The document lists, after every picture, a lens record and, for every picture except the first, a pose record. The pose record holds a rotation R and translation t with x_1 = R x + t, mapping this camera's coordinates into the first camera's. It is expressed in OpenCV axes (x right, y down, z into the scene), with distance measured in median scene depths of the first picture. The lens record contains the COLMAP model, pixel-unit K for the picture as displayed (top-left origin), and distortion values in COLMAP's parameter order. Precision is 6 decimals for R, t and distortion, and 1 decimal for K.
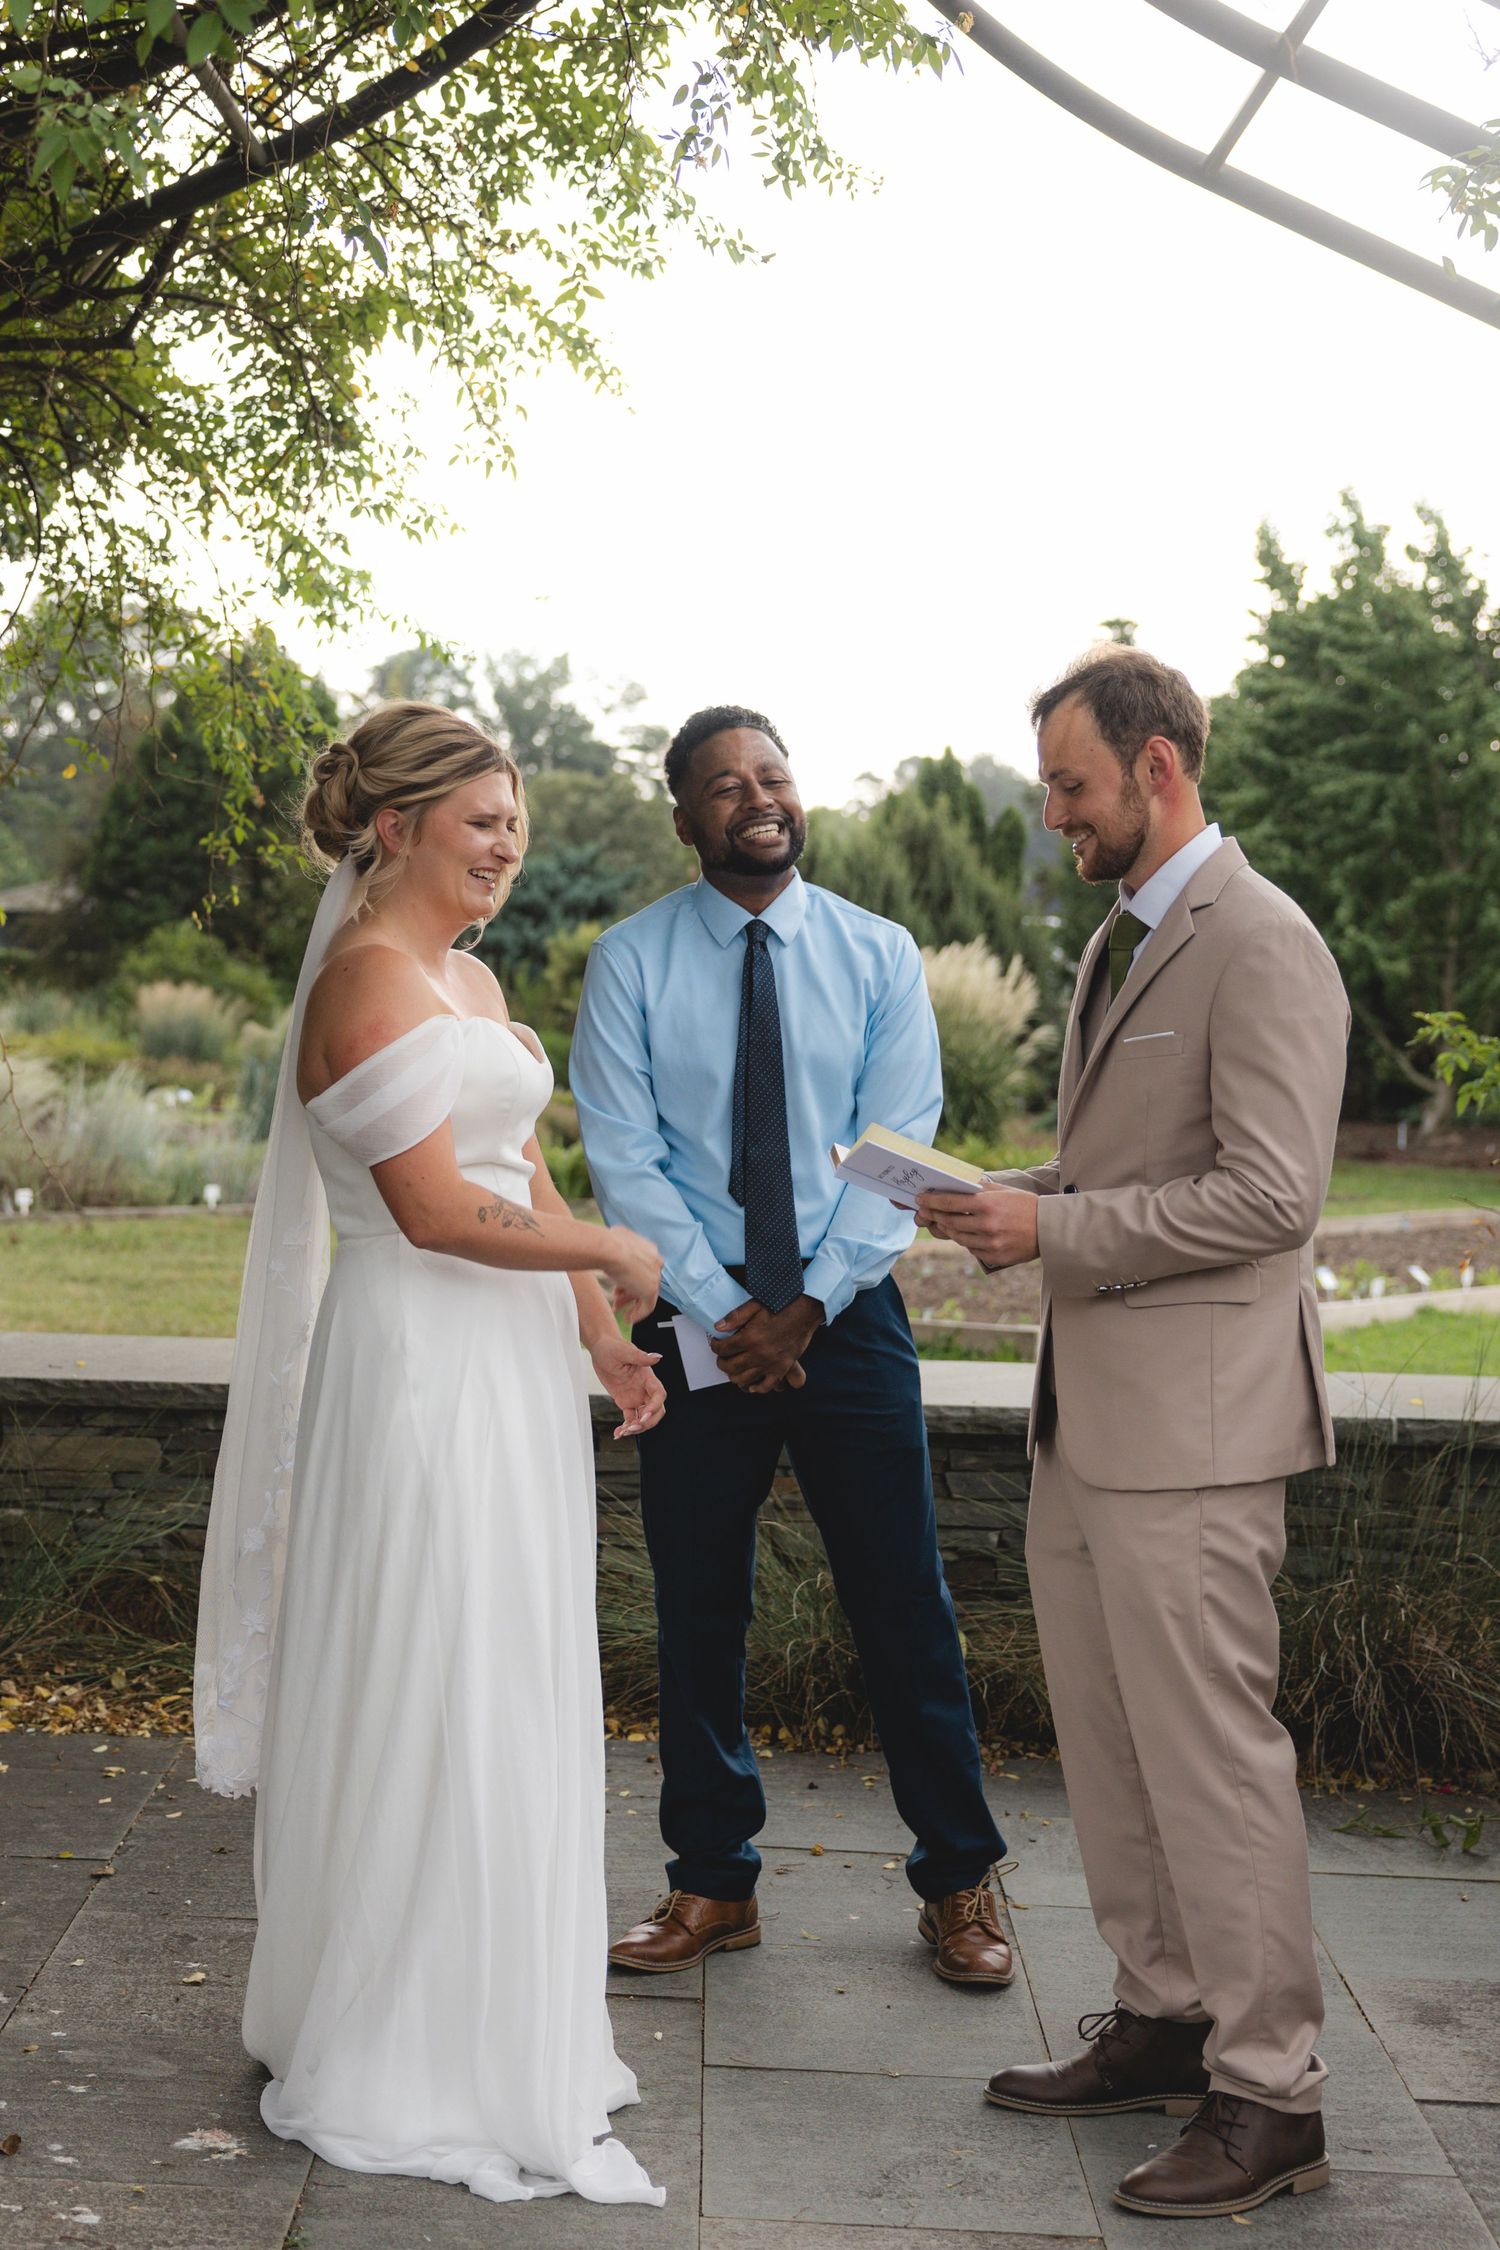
lens RADIAL K [[2987.6, 0, 627.2], [0, 2987.6, 1124.1], [0, 0, 1]] dist [0.007093, -0.066284]
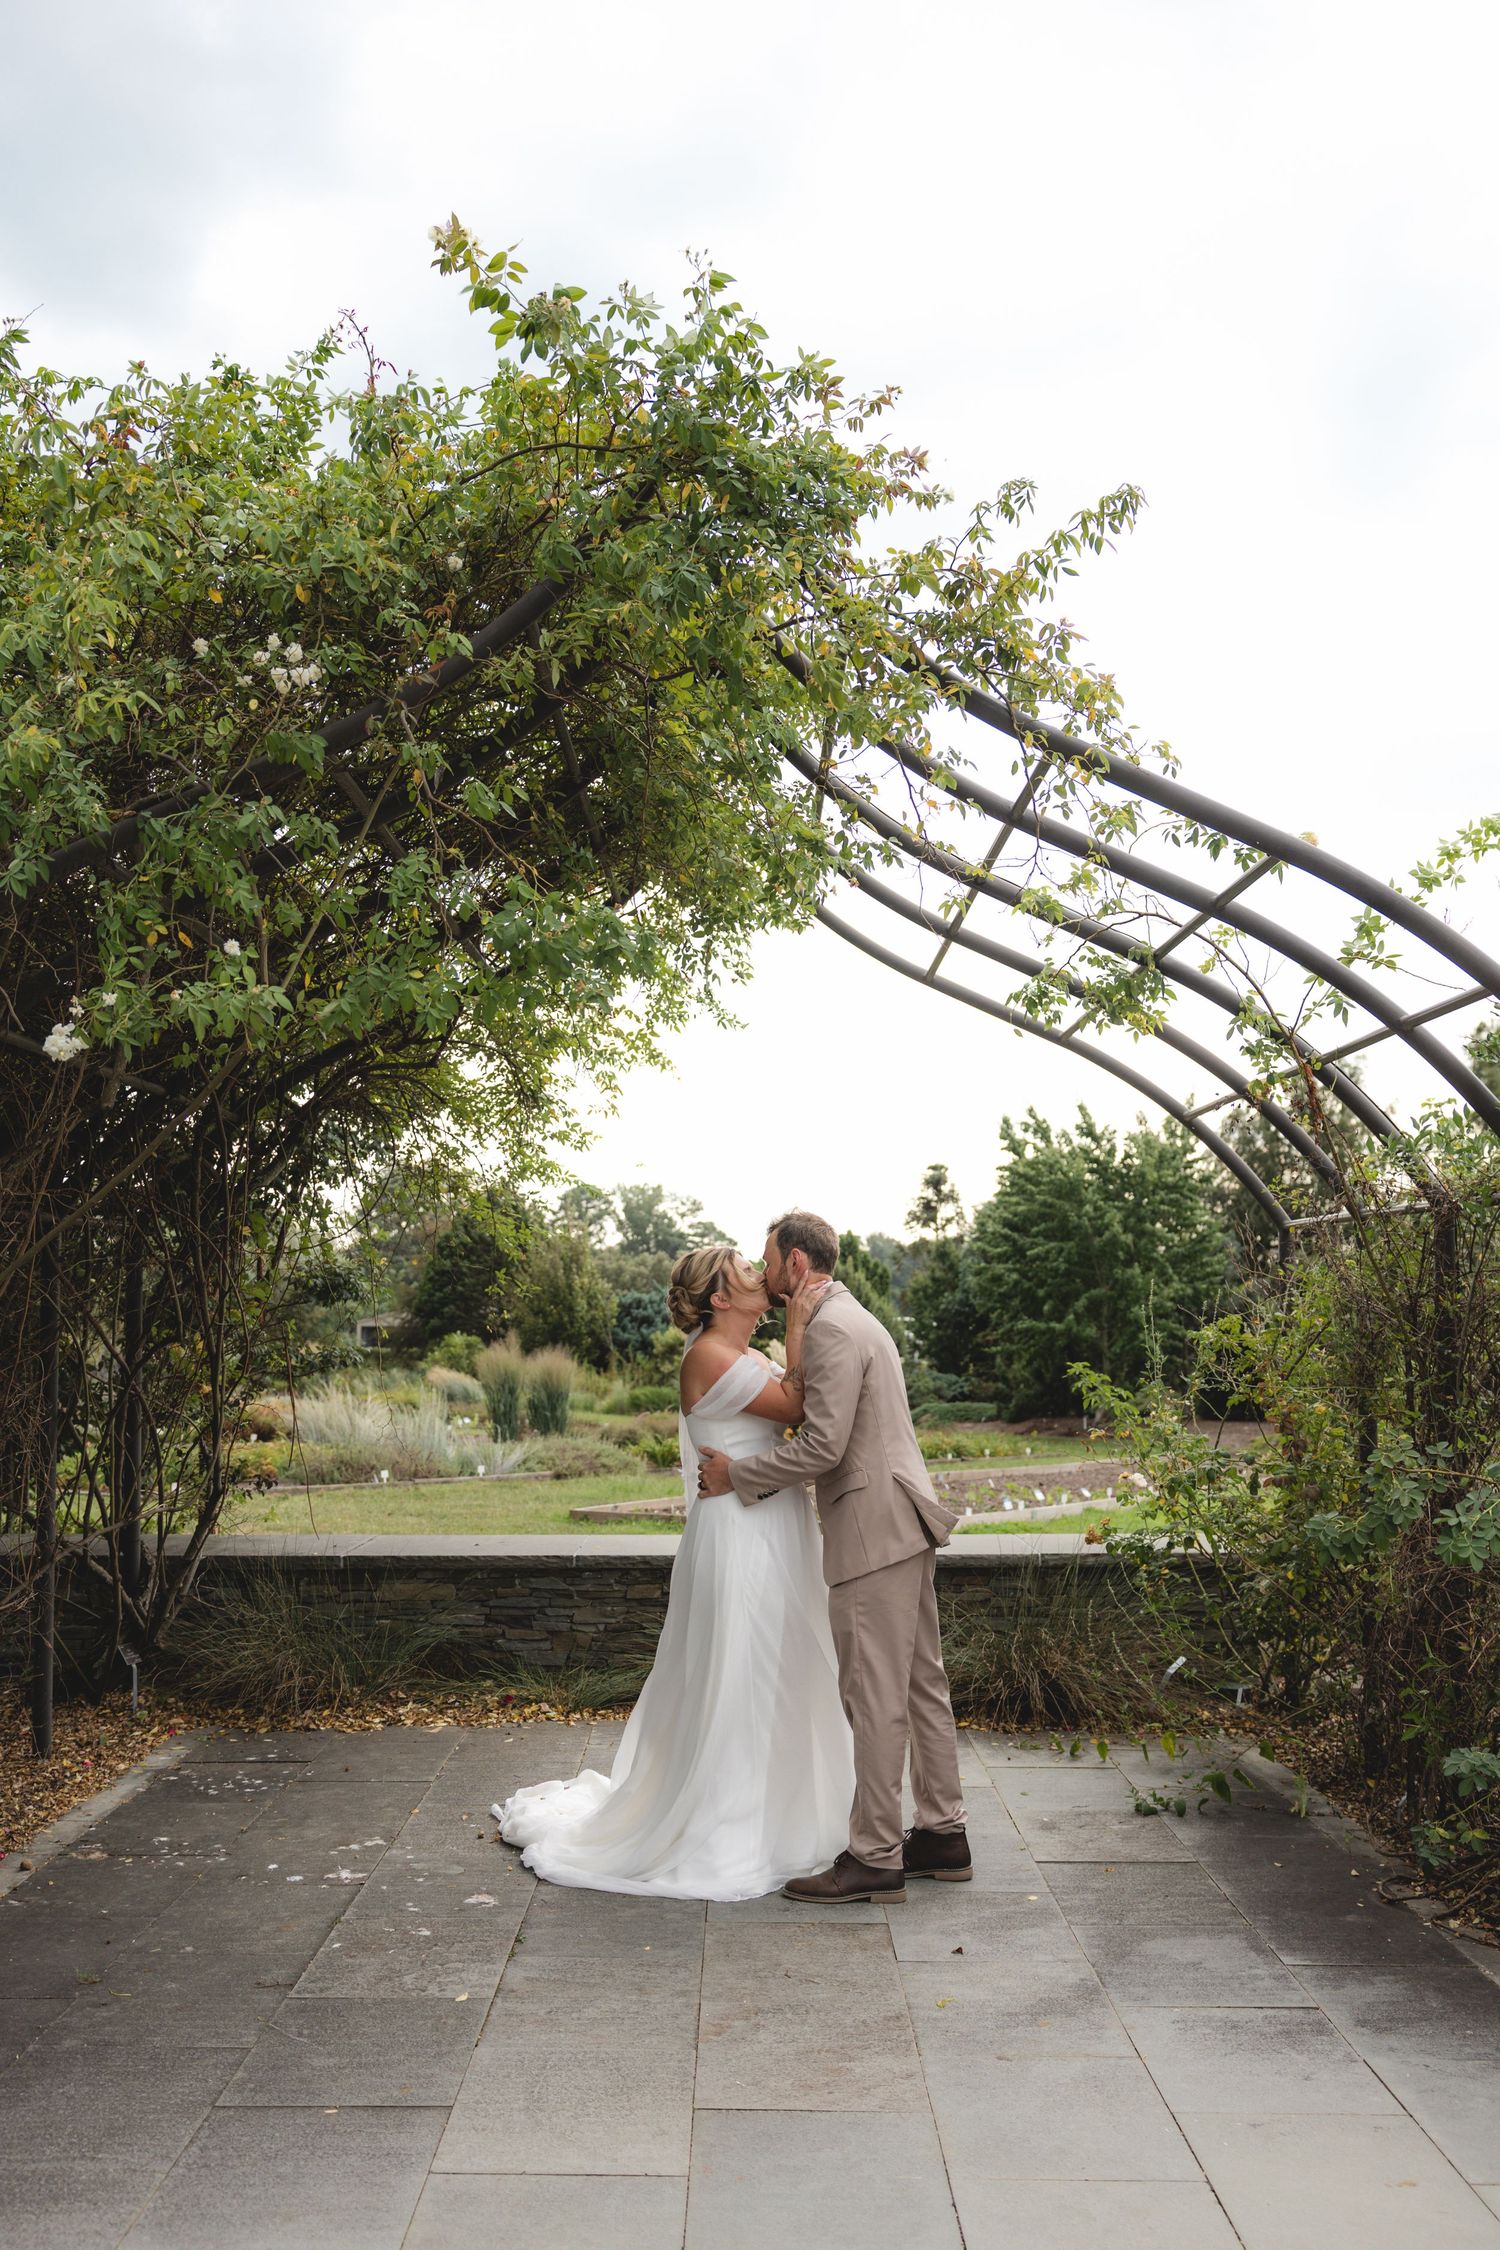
lens RADIAL K [[2011.0, 0, 750.0], [0, 2011.0, 1125.0], [0, 0, 1]] dist [-0.006287, -0.000921]
pose [[0.999626, -0.027289, -0.001719, 0.056210], [0.026645, 0.986286, -0.162882, 0.023589], [0.006141, 0.162775, 0.986644, -0.406026]]
